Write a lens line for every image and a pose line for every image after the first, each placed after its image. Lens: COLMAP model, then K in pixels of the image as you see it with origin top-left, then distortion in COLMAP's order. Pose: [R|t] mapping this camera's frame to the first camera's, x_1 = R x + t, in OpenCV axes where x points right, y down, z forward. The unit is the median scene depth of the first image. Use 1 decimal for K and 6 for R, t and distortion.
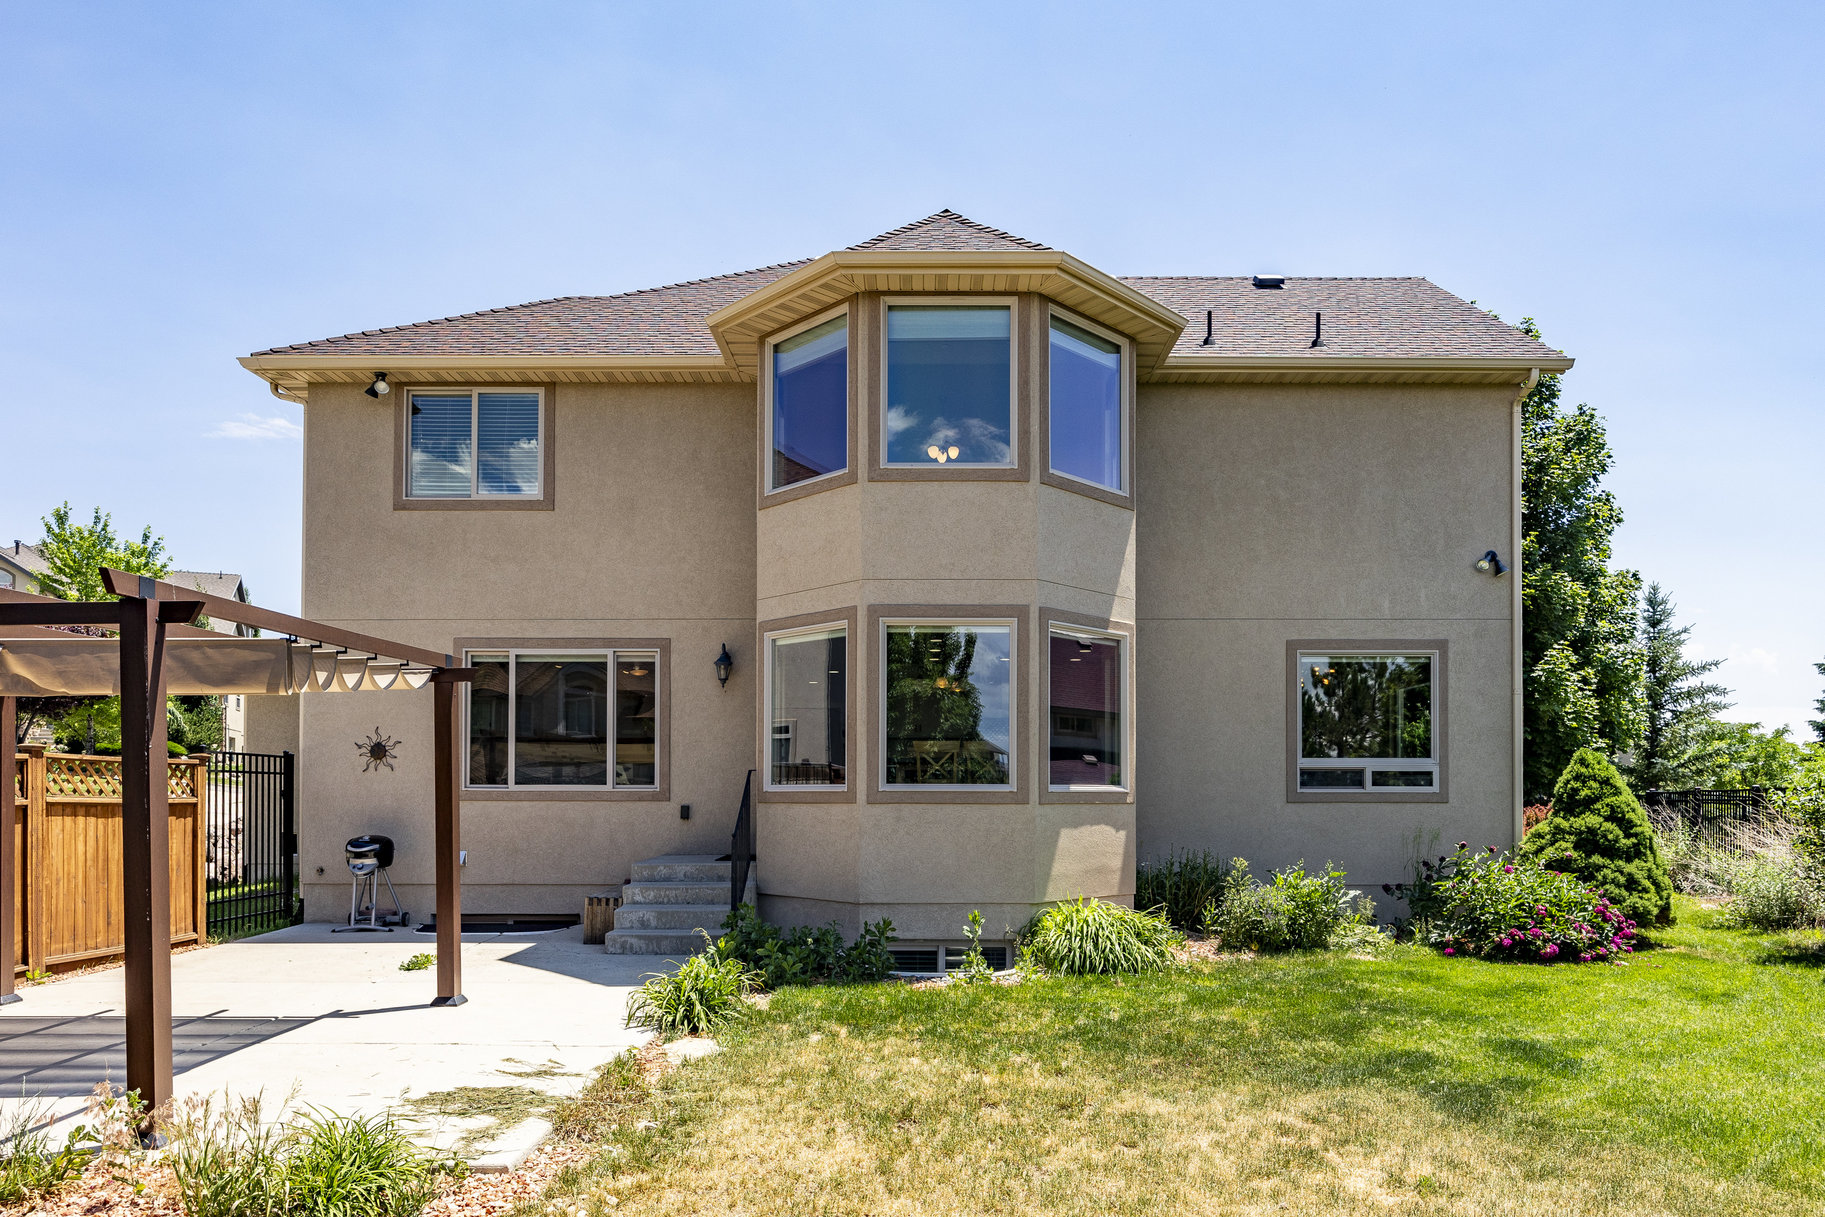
lens RADIAL K [[1200.1, 0, 900.9], [0, 1200.1, 766.9], [0, 0, 1]] dist [-0.010326, -0.001868]
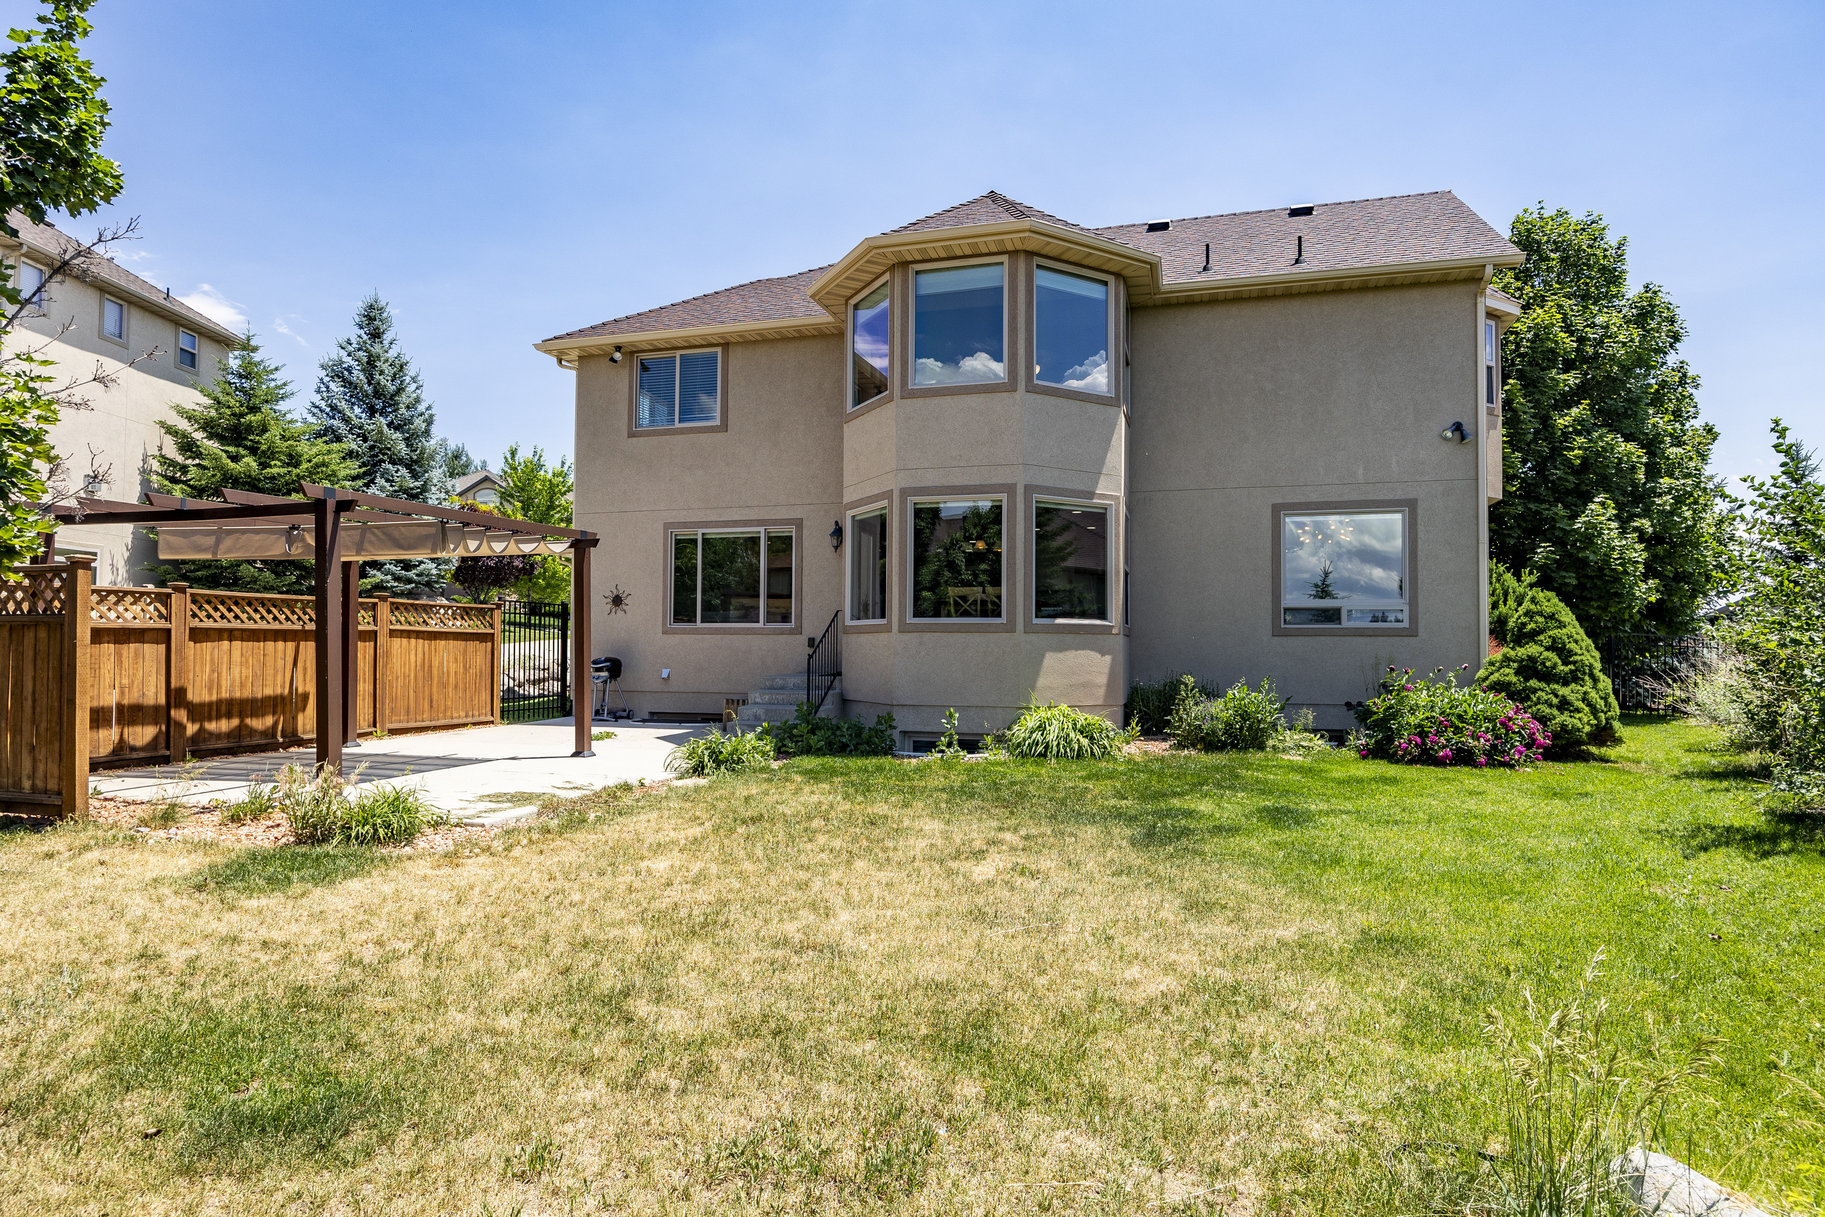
lens RADIAL K [[987.9, 0, 914.4], [0, 987.9, 611.3], [0, 0, 1]] dist [-0.018137, -0.000991]
pose [[0.961817, -0.006444, -0.273617, 0.268396], [0.001566, 0.999836, -0.018045, 0.024207], [0.273689, 0.016927, 0.961669, -0.075595]]
